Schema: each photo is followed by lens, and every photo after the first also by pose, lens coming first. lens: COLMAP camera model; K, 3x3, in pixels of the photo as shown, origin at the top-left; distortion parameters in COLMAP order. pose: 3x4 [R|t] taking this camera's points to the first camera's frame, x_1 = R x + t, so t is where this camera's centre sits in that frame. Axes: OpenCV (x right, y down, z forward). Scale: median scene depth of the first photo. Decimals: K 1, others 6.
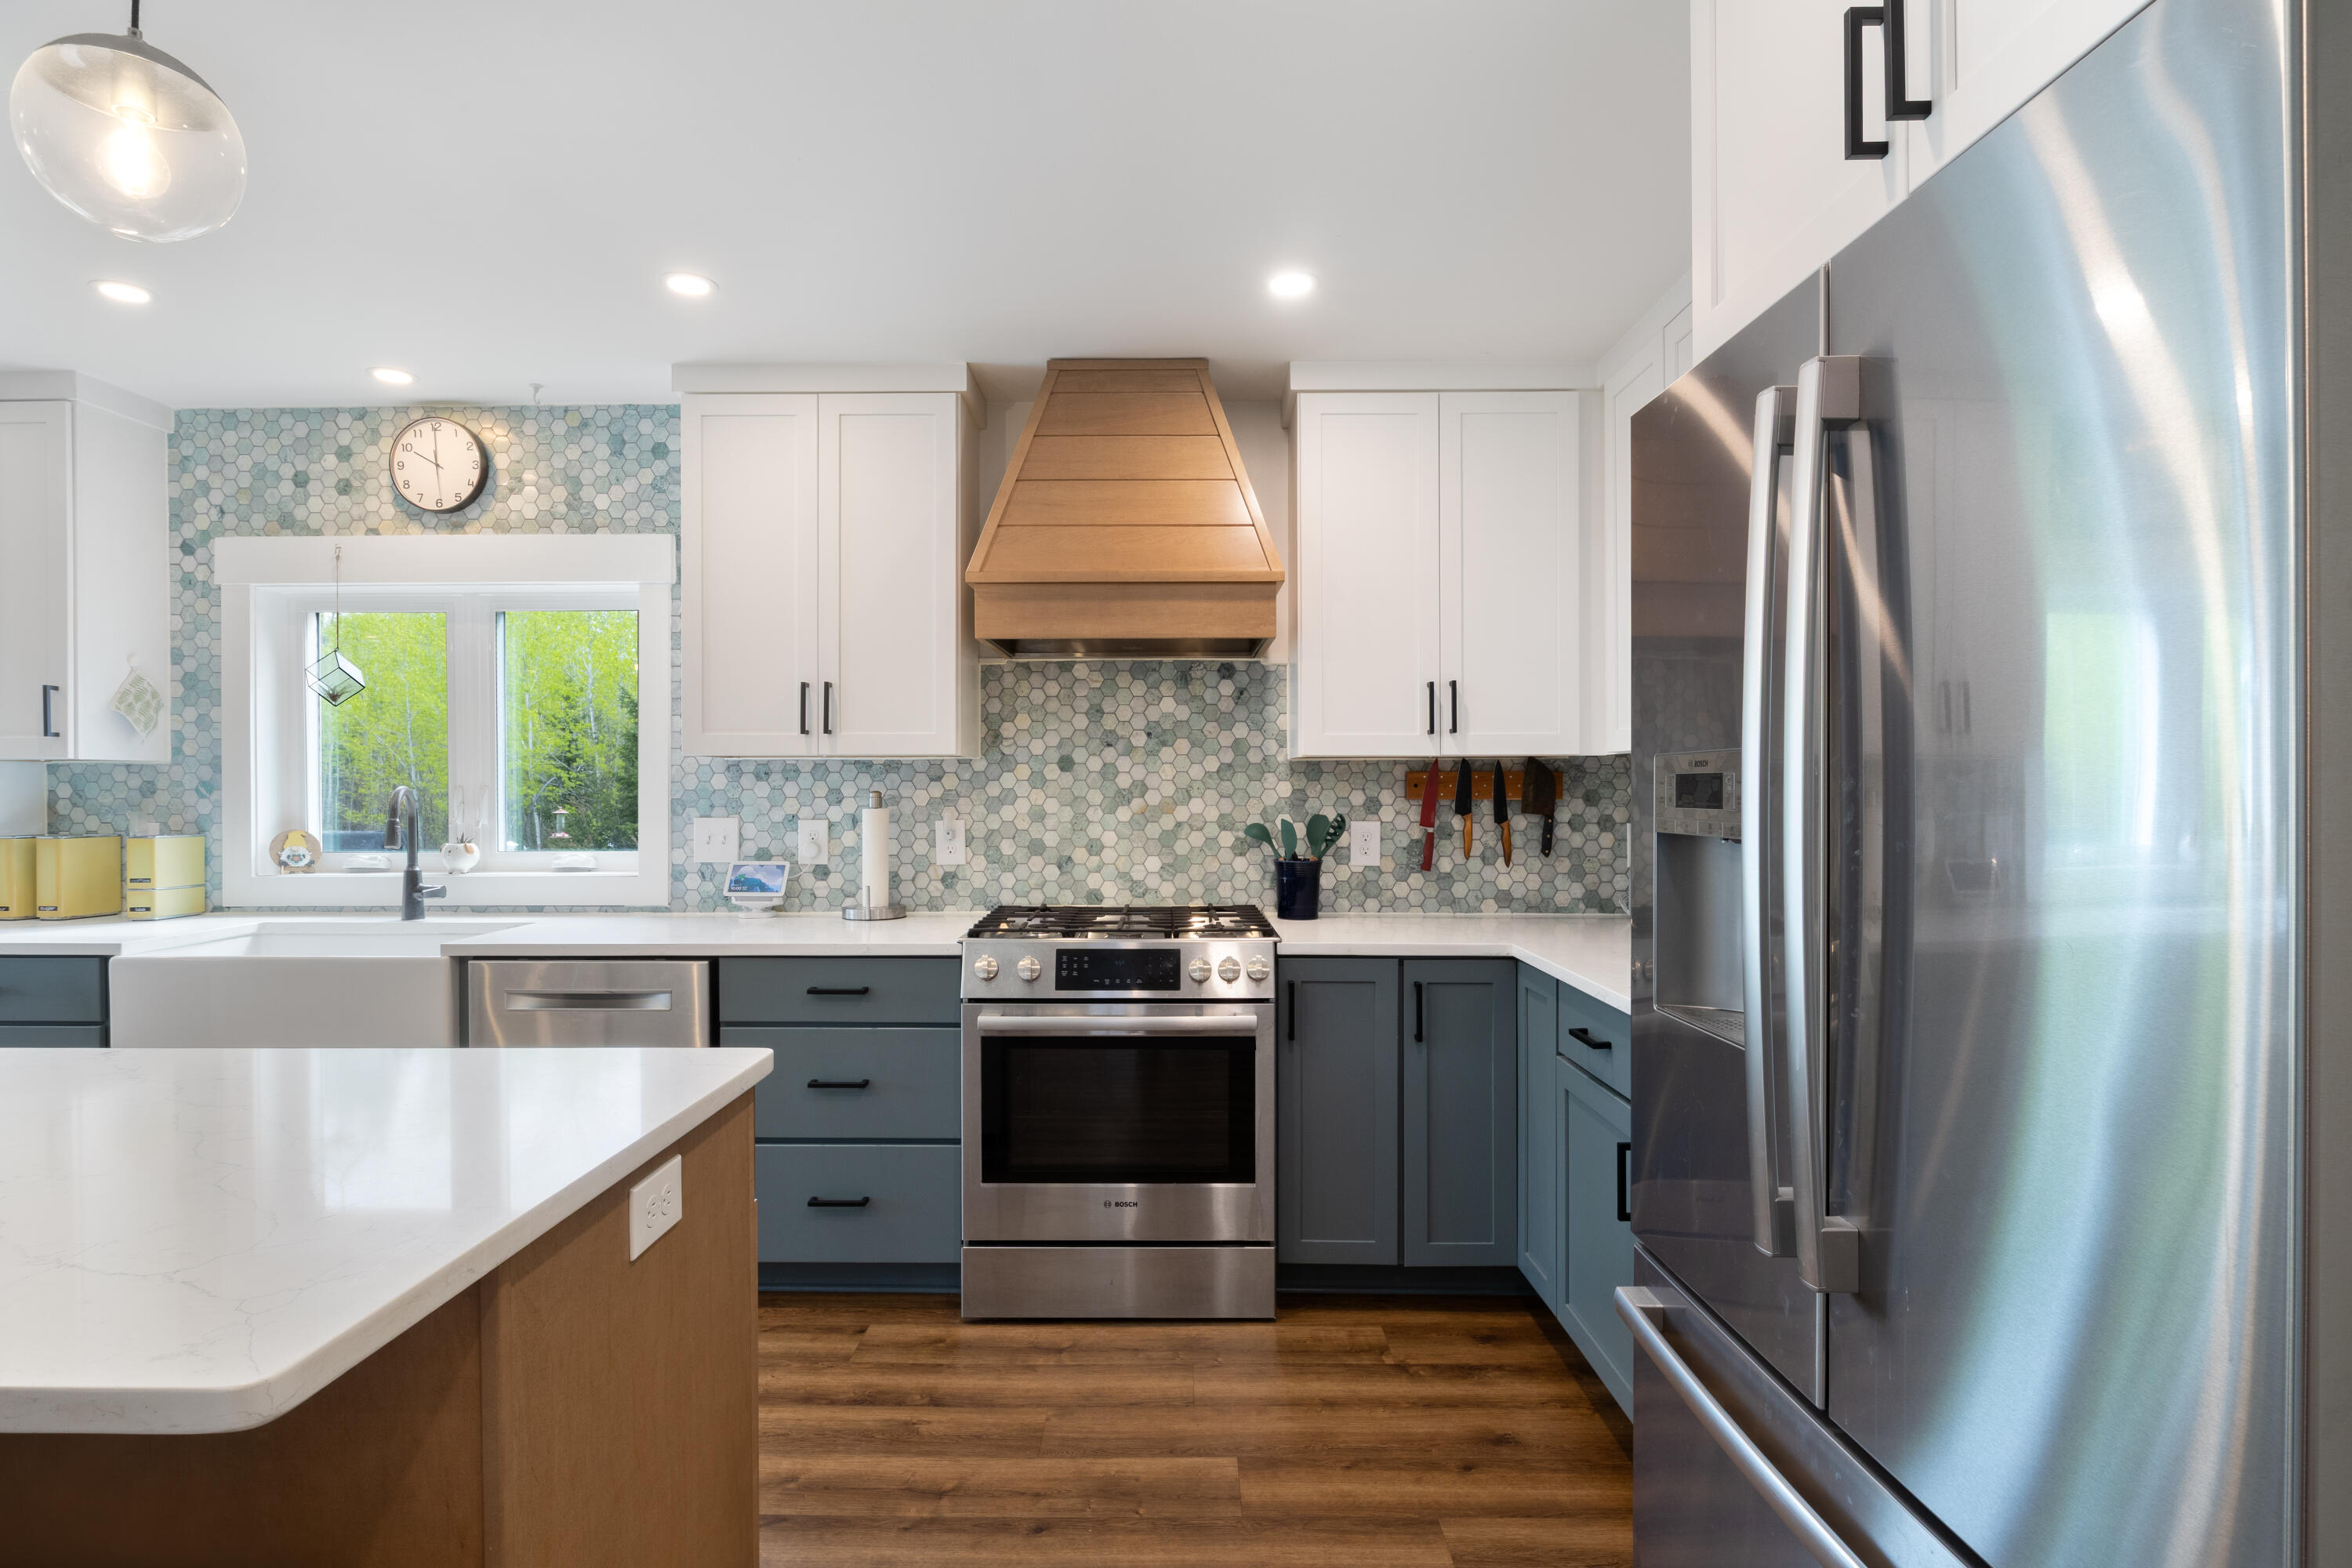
lens RADIAL K [[1172.4, 0, 1164.3], [0, 1172.4, 793.5], [0, 0, 1]] dist [-0.005346, -0.000302]
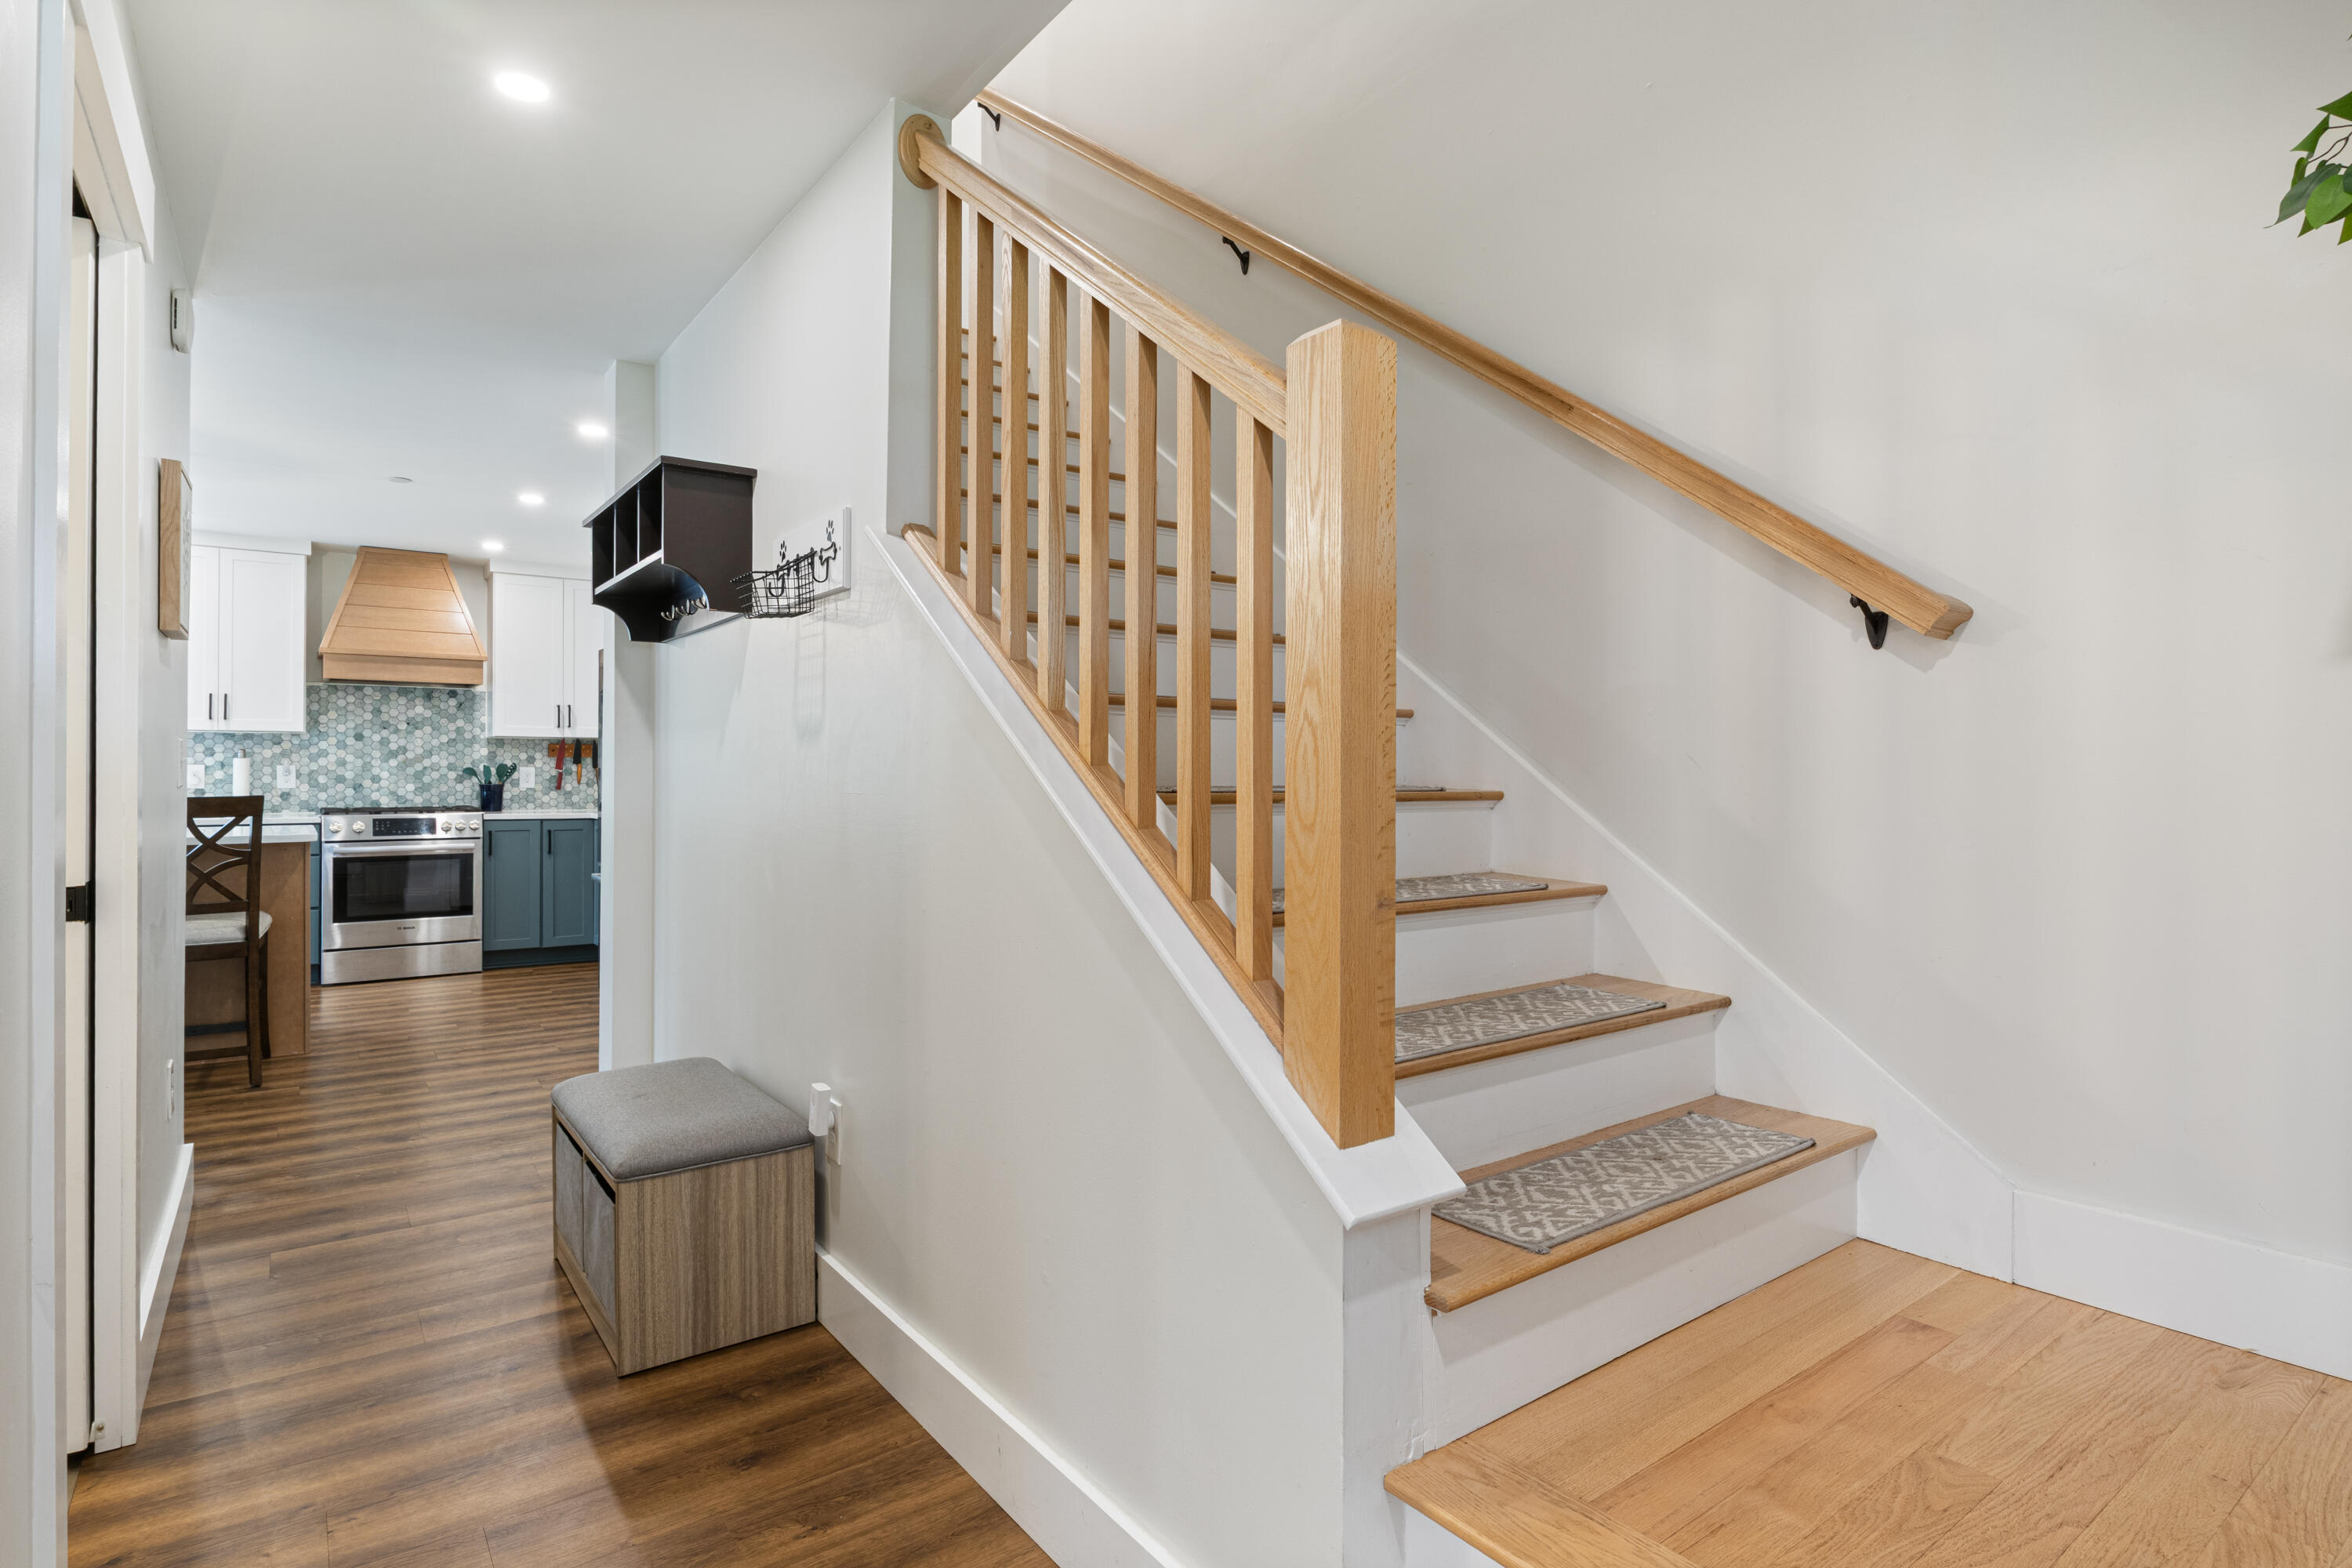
lens RADIAL K [[1191.1, 0, 1166.7], [0, 1191.1, 771.8], [0, 0, 1]] dist [-0.004045, -0.001259]
pose [[0.796525, 0.004182, 0.604591, -0.211381], [0.002099, 0.999951, -0.009683, 0.055934], [-0.604602, 0.008982, 0.796477, -1.434031]]
